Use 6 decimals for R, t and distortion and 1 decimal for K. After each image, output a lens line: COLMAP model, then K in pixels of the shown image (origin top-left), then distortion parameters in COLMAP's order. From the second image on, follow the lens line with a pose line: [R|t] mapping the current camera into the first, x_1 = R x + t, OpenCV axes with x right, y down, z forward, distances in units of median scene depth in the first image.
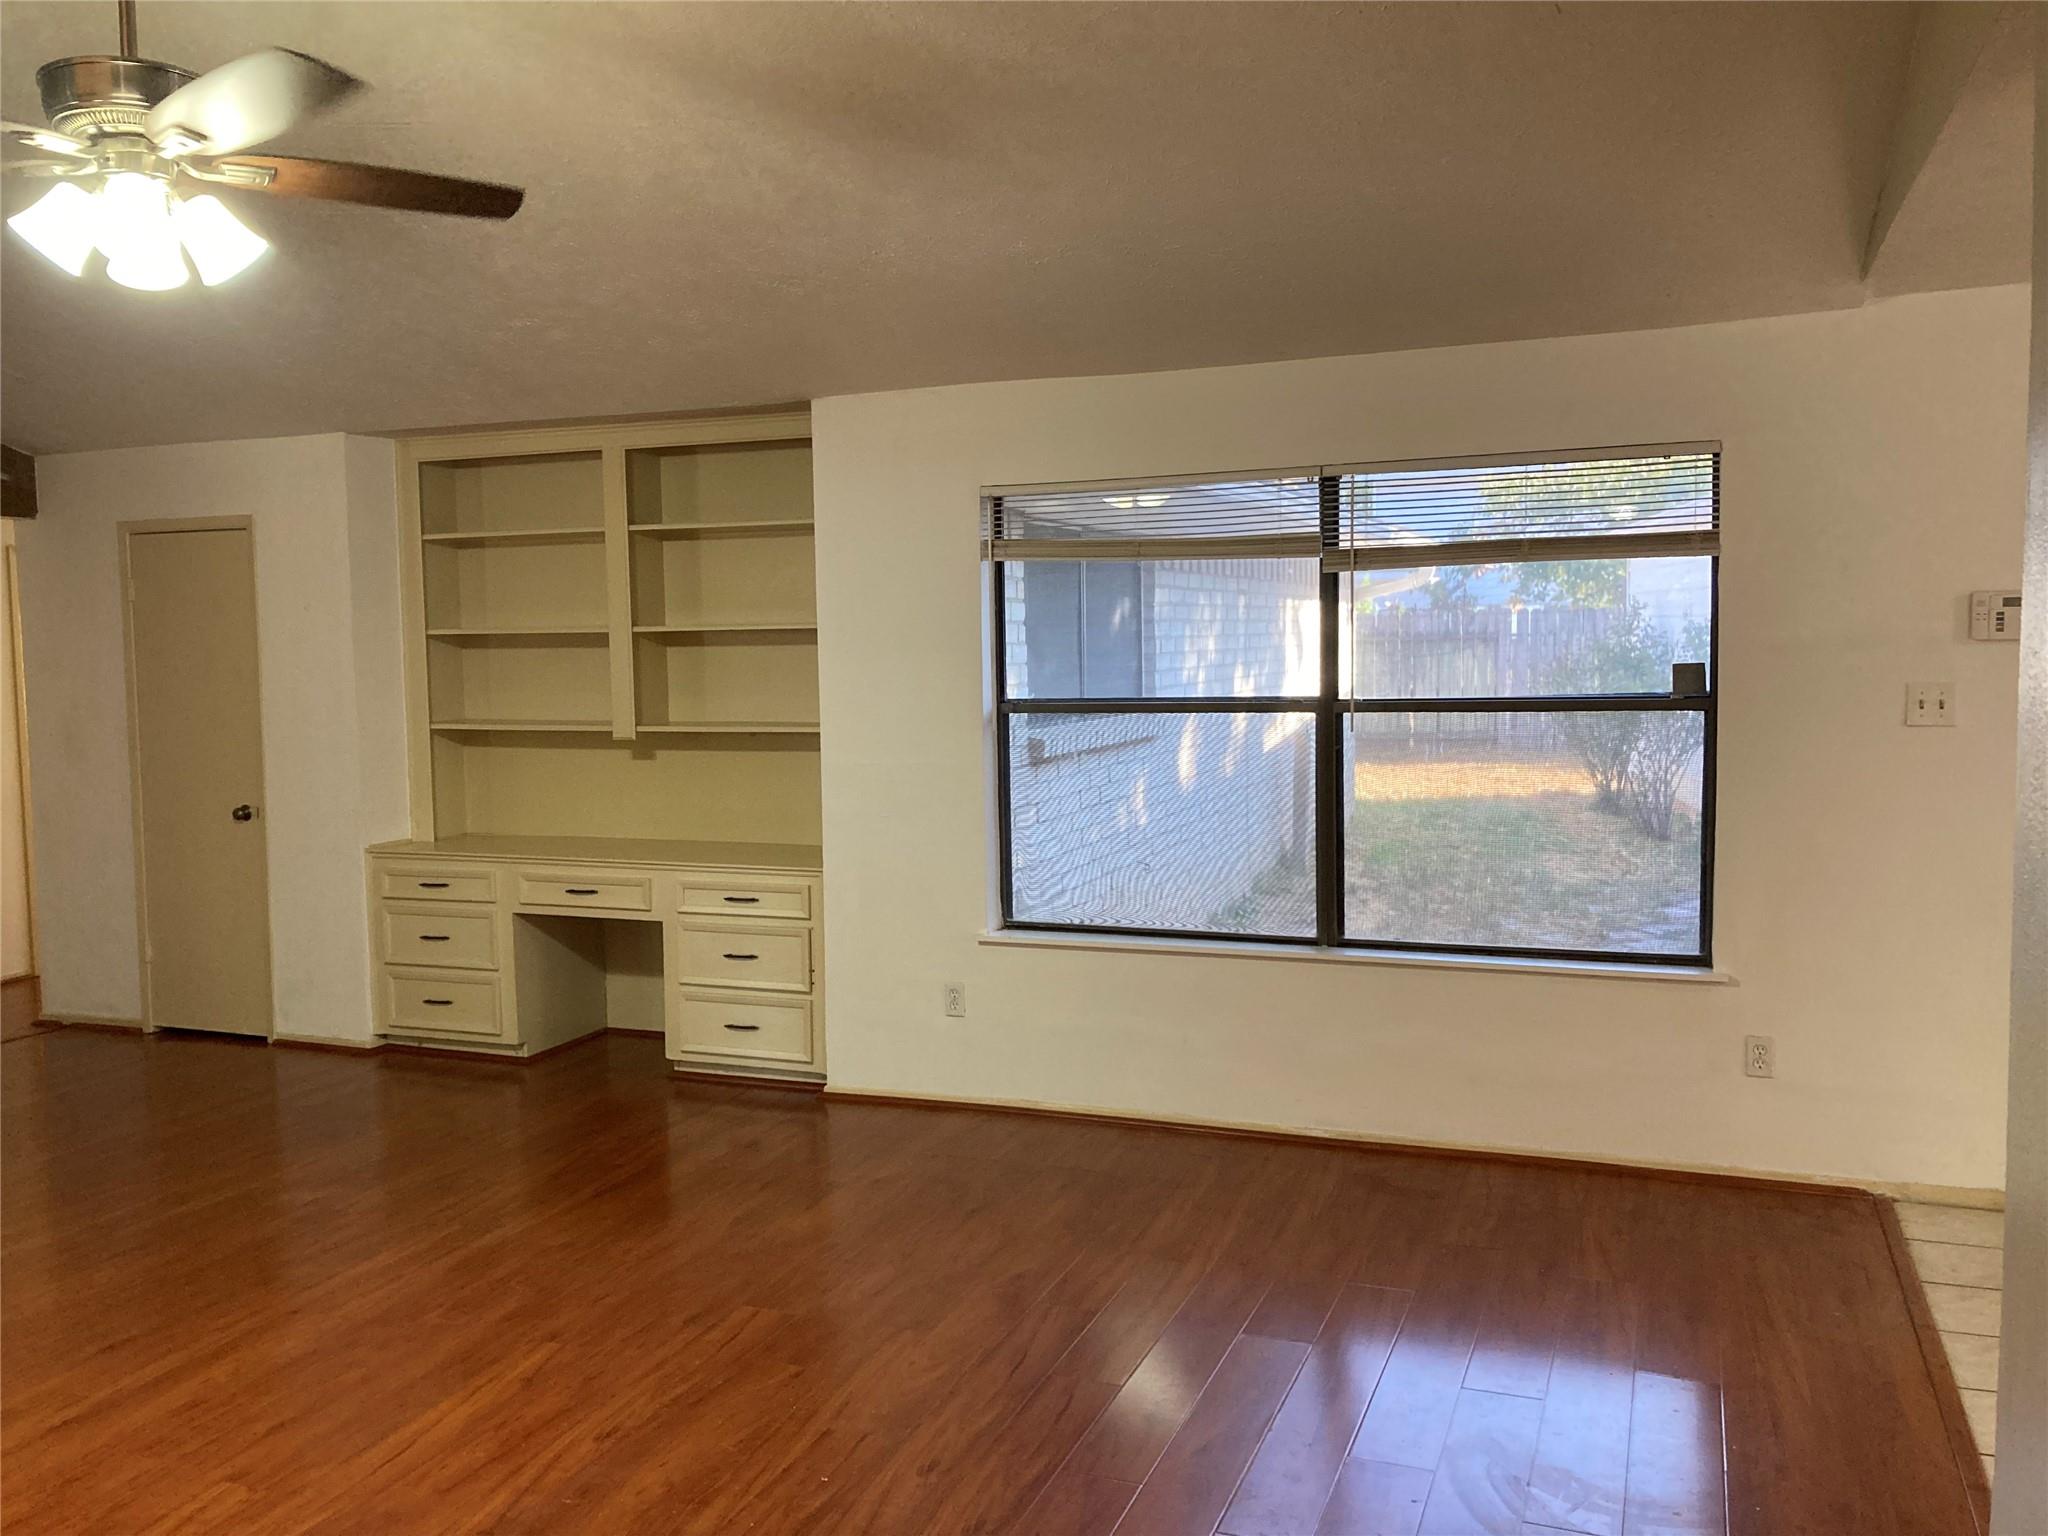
lens RADIAL K [[1653.4, 0, 1024.0], [0, 1653.4, 768.0], [0, 0, 1]] dist [0.114904, 0.001637]
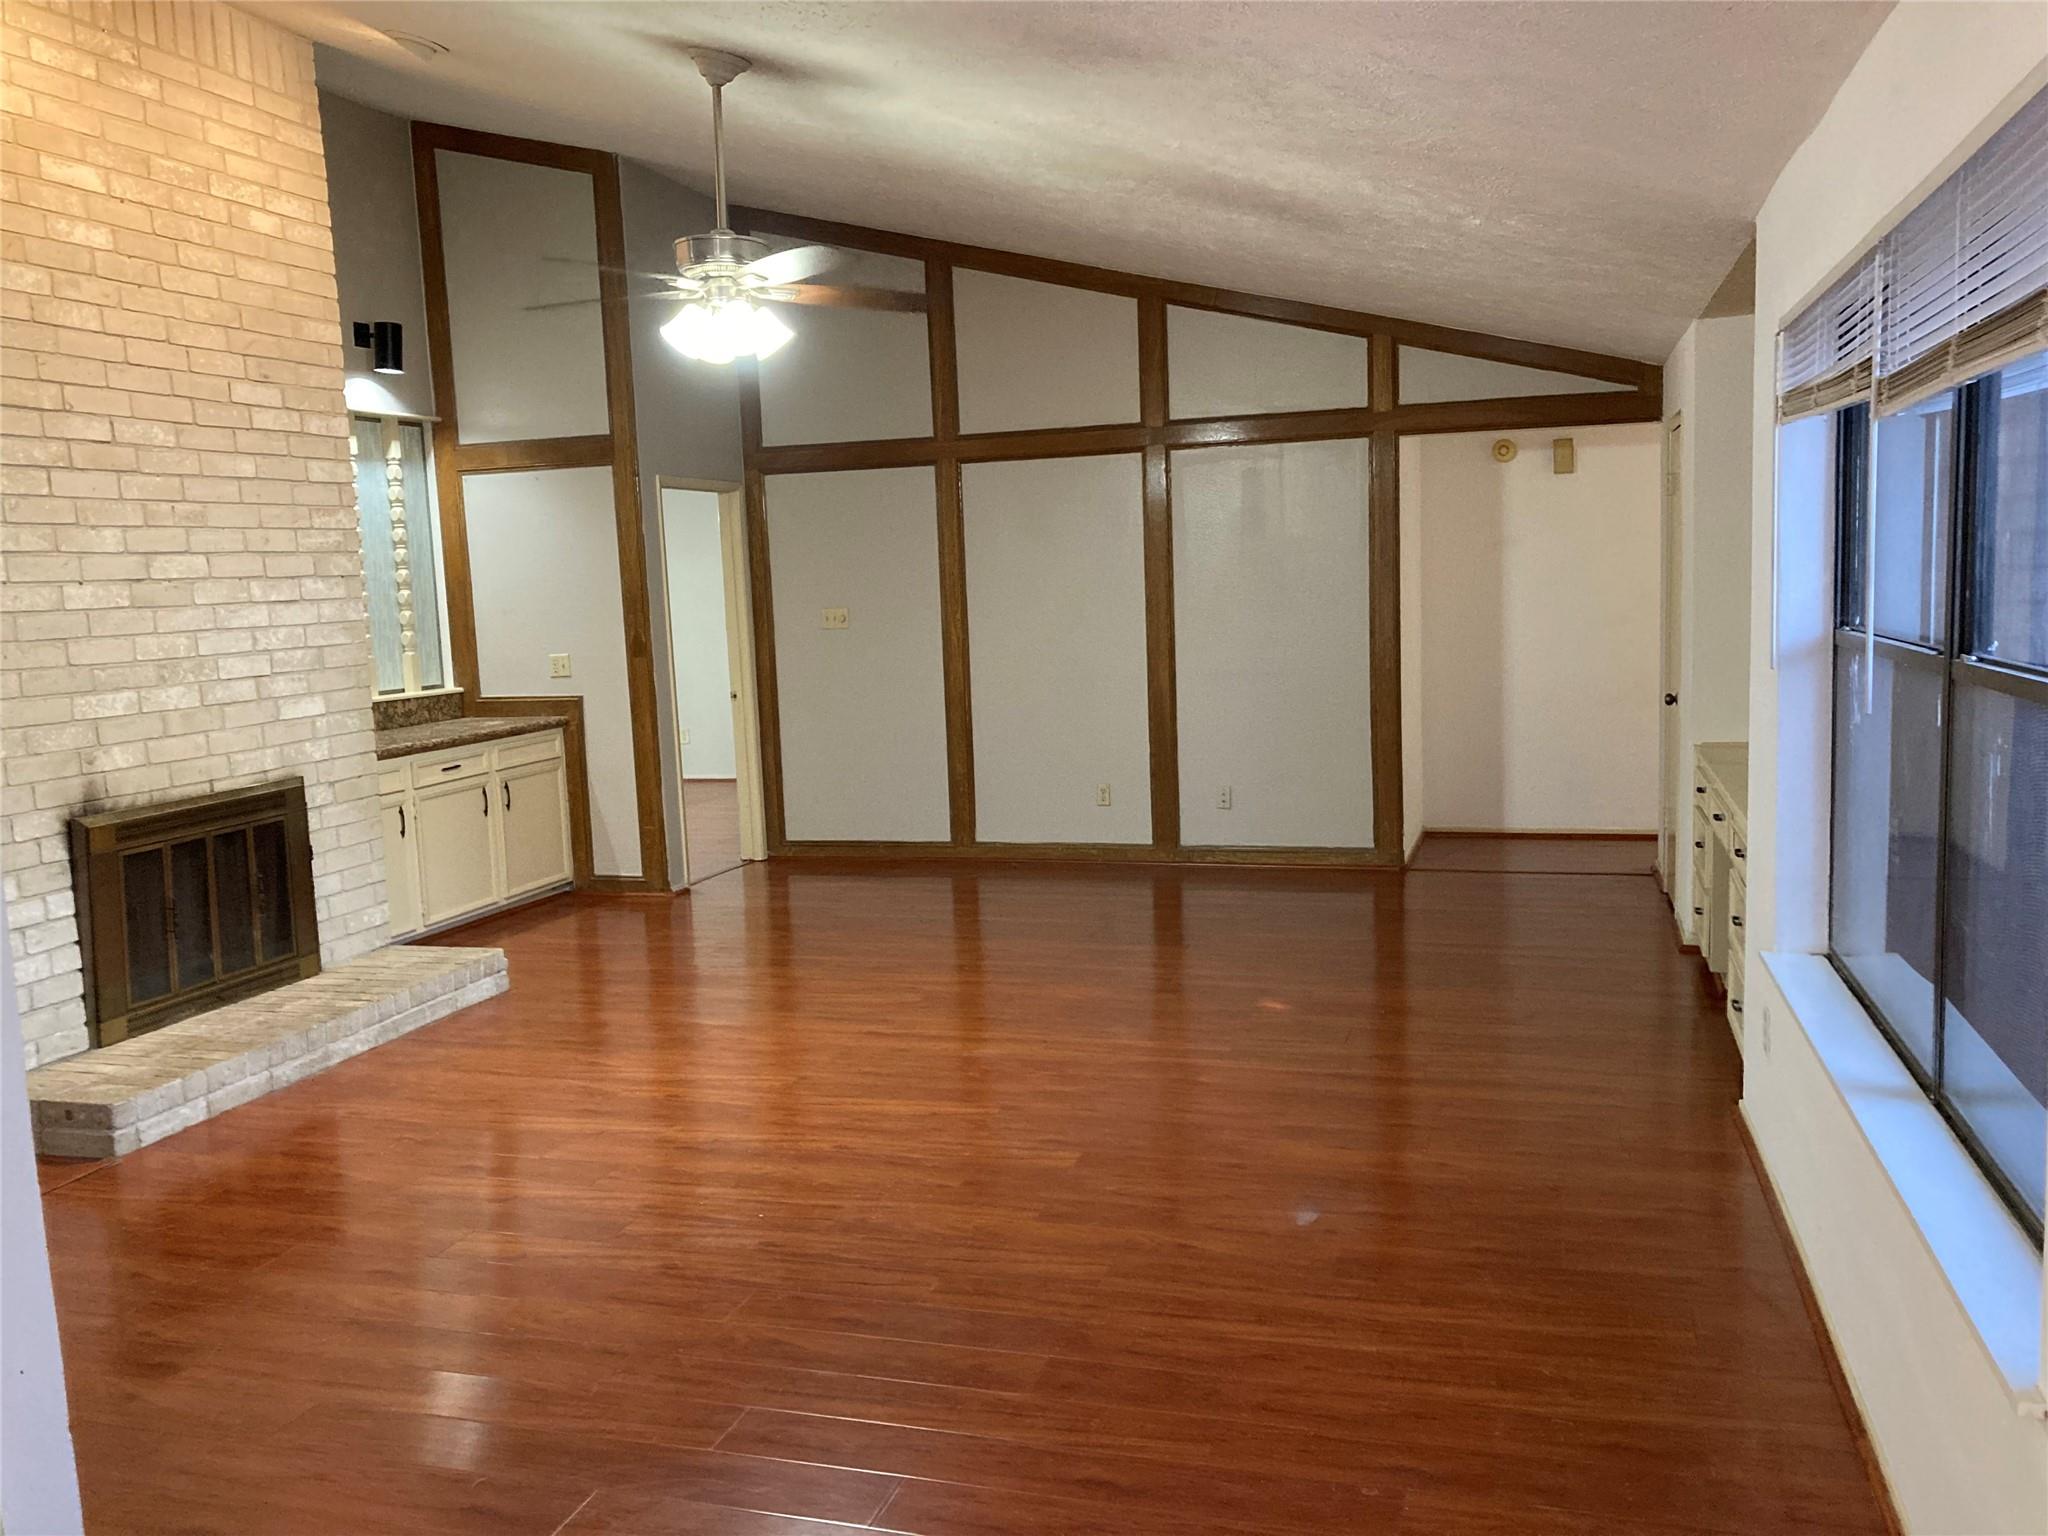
lens RADIAL K [[1653.4, 0, 1024.0], [0, 1653.4, 768.0], [0, 0, 1]] dist [0.114904, 0.001637]
pose [[0.082222, 0.116117, -0.989826, 1.068580], [-0.032096, 0.992983, 0.113821, -0.074178], [0.996097, 0.022410, 0.085372, 1.011517]]
